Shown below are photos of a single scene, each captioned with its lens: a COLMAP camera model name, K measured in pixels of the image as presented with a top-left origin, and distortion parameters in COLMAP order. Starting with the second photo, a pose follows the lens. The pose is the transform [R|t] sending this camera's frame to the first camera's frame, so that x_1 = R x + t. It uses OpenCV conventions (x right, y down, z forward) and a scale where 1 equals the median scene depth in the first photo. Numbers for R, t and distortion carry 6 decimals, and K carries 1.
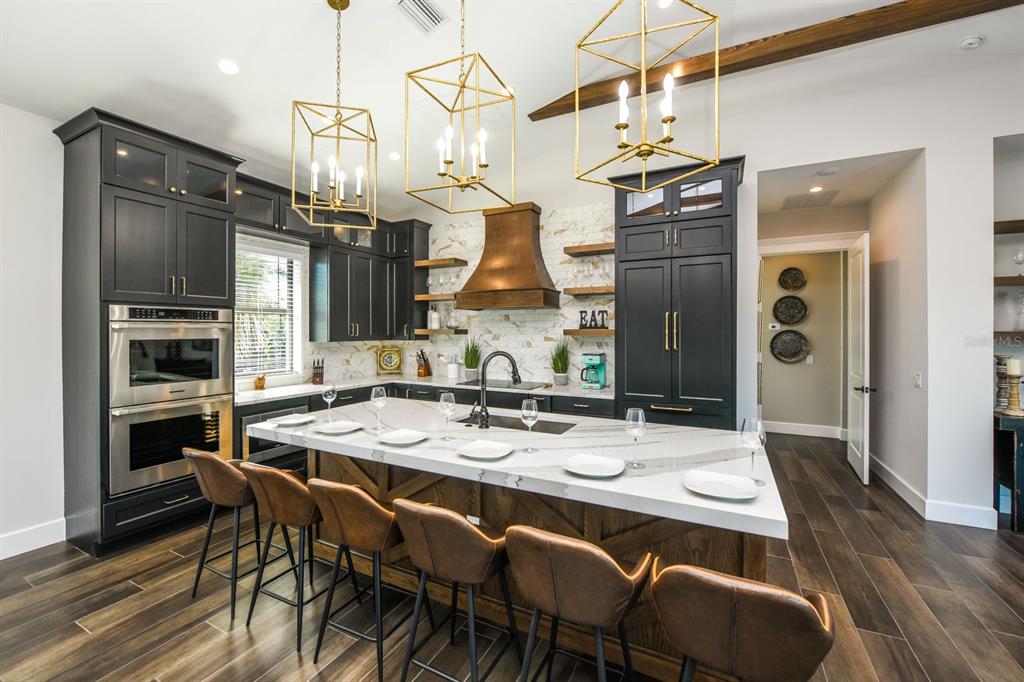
lens RADIAL K [[421.4, 0, 502.4], [0, 421.4, 335.6], [0, 0, 1]] dist [-0.012030, -0.000235]
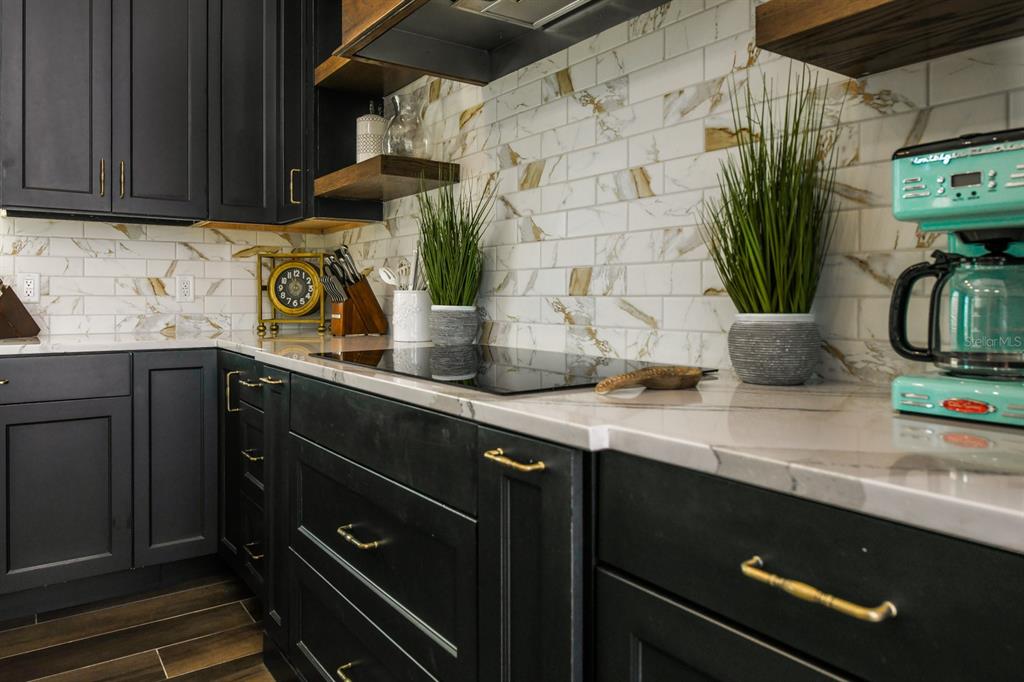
lens RADIAL K [[693.1, 0, 512.5], [0, 693.1, 296.5], [0, 0, 1]] dist [0.003893, 0.000548]
pose [[0.891418, -0.001030, -0.453181, 0.160427], [-0.004255, 0.999934, -0.010643, 0.080405], [0.453162, 0.011416, 0.891355, 0.661070]]
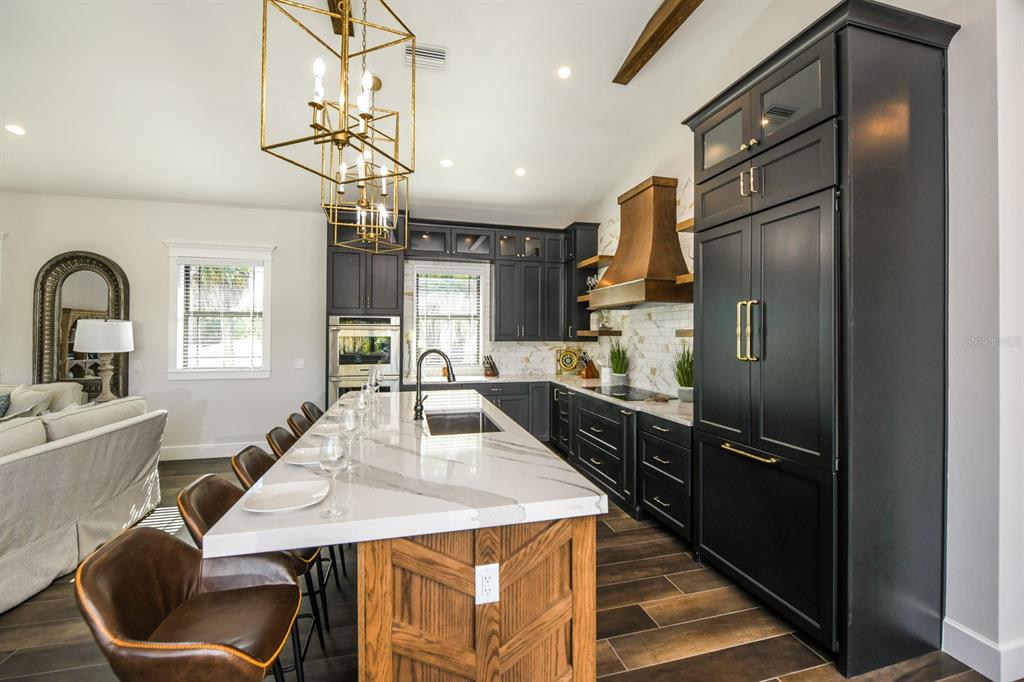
lens RADIAL K [[418.0, 0, 509.9], [0, 418.0, 331.5], [0, 0, 1]] dist [-0.010228, -0.000254]
pose [[0.668330, -0.002664, -0.743861, 0.457856], [-0.011818, 0.999829, -0.014199, 0.003082], [0.743771, 0.018281, 0.668184, 0.230675]]
